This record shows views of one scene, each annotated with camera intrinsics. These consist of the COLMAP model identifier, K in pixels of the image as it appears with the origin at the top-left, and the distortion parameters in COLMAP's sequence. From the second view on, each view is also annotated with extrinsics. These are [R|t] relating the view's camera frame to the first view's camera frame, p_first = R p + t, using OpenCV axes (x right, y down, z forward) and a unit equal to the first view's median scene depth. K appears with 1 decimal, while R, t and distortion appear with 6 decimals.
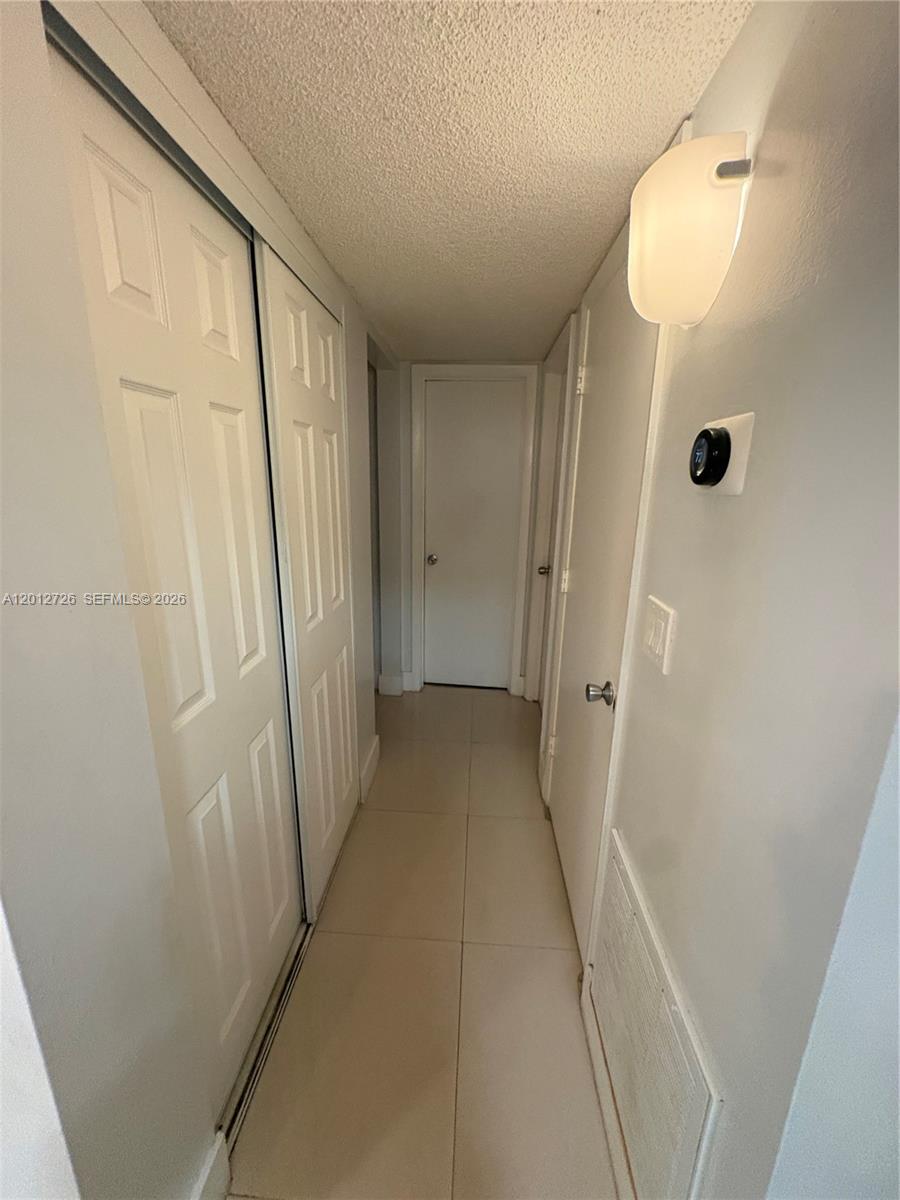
lens RADIAL K [[480.4, 0, 447.2], [0, 480.4, 599.6], [0, 0, 1]] dist [0.000965, 0.000087]
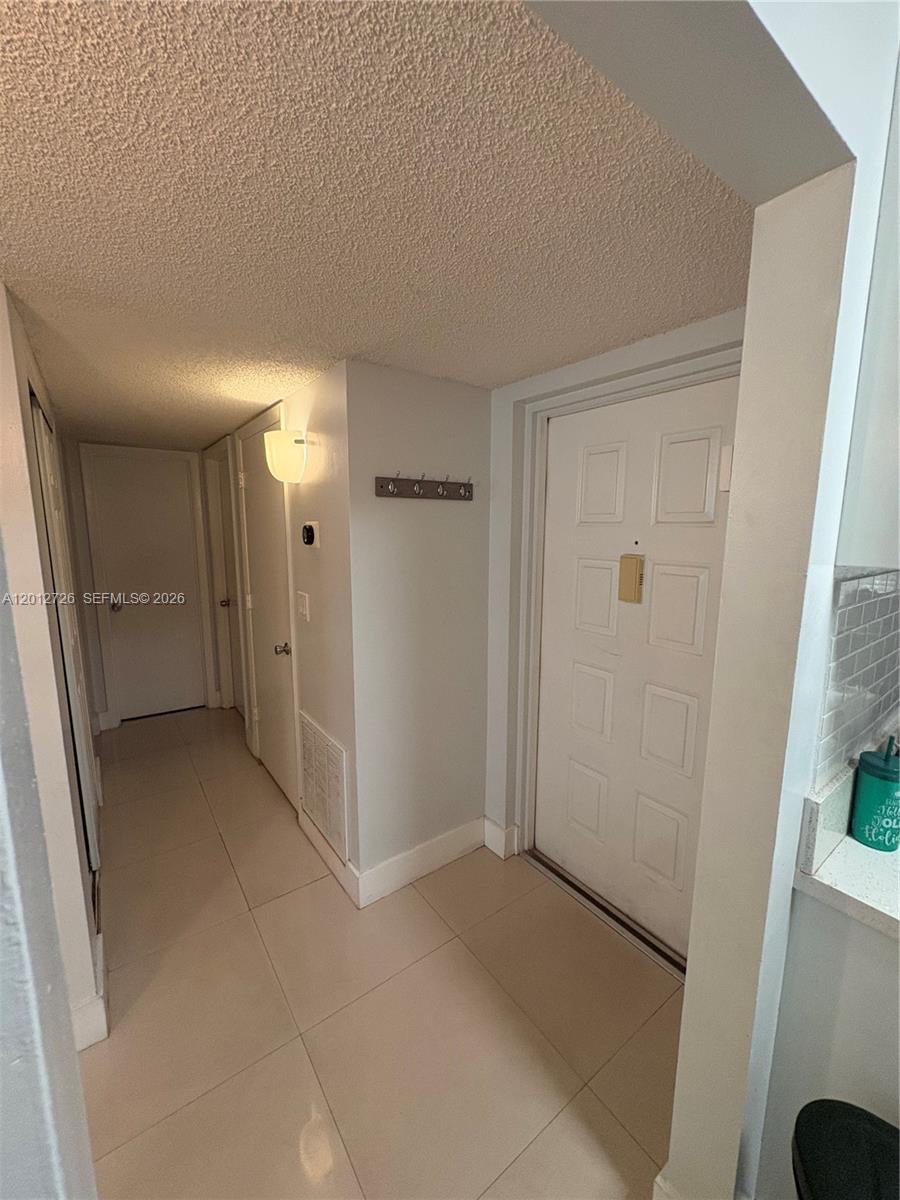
lens RADIAL K [[480.4, 0, 447.2], [0, 480.4, 599.6], [0, 0, 1]] dist [0.000965, 0.000087]
pose [[0.770763, -0.111004, 0.627377, -0.289667], [0.168340, 0.985193, -0.032501, 0.139600], [-0.614480, 0.130663, 0.778037, -0.749491]]
